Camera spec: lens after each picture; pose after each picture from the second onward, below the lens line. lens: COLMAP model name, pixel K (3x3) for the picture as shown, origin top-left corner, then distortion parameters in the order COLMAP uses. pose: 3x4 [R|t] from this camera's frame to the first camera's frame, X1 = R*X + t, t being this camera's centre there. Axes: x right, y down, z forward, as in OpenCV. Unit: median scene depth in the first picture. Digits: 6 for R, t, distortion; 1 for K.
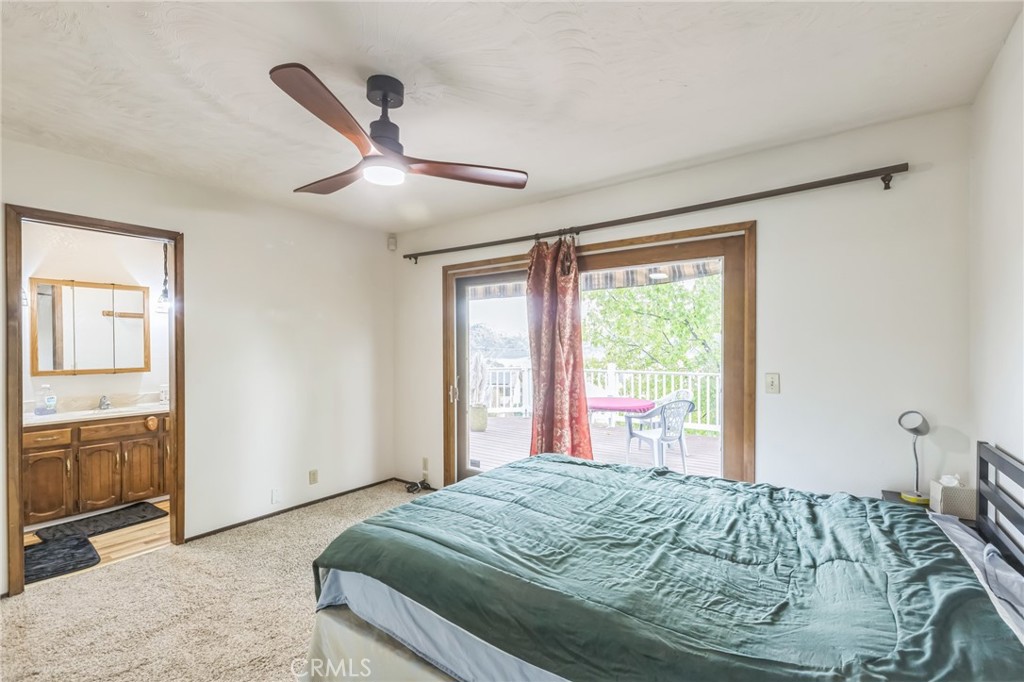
lens RADIAL K [[457.7, 0, 508.4], [0, 457.7, 345.1], [0, 0, 1]] dist [0.004737, -0.000008]
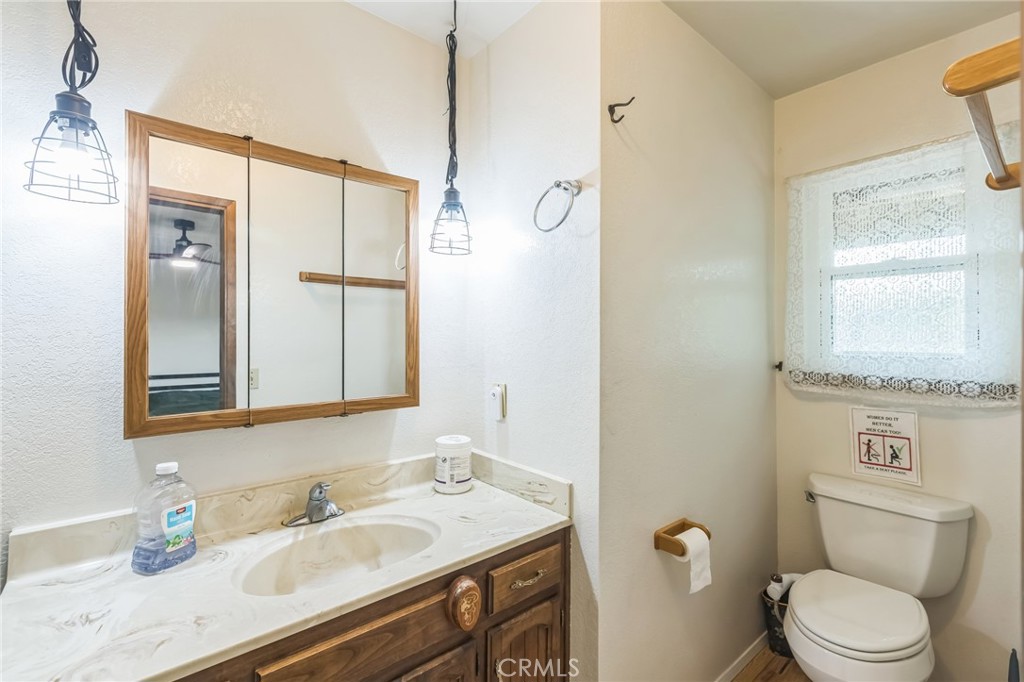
lens RADIAL K [[457.7, 0, 517.3], [0, 457.7, 331.2], [0, 0, 1]] dist [0.004737, -0.000008]
pose [[0.969436, 0.003331, -0.245322, -0.678511], [-0.006971, 0.999878, -0.013970, 0.001372], [0.245246, 0.015253, 0.969341, 0.729656]]
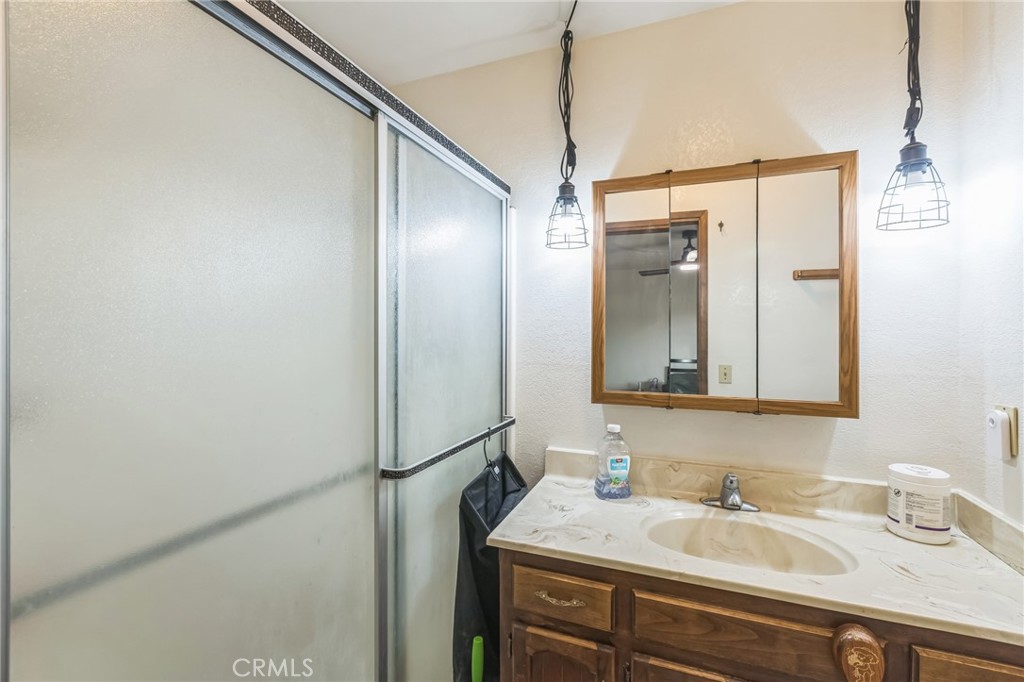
lens RADIAL K [[457.7, 0, 514.7], [0, 457.7, 333.2], [0, 0, 1]] dist [0.004737, -0.000008]
pose [[0.251778, 0.000611, -0.967785, -0.594464], [-0.012614, 0.999917, -0.002650, 0.003423], [0.967703, 0.012875, 0.251765, 0.769743]]
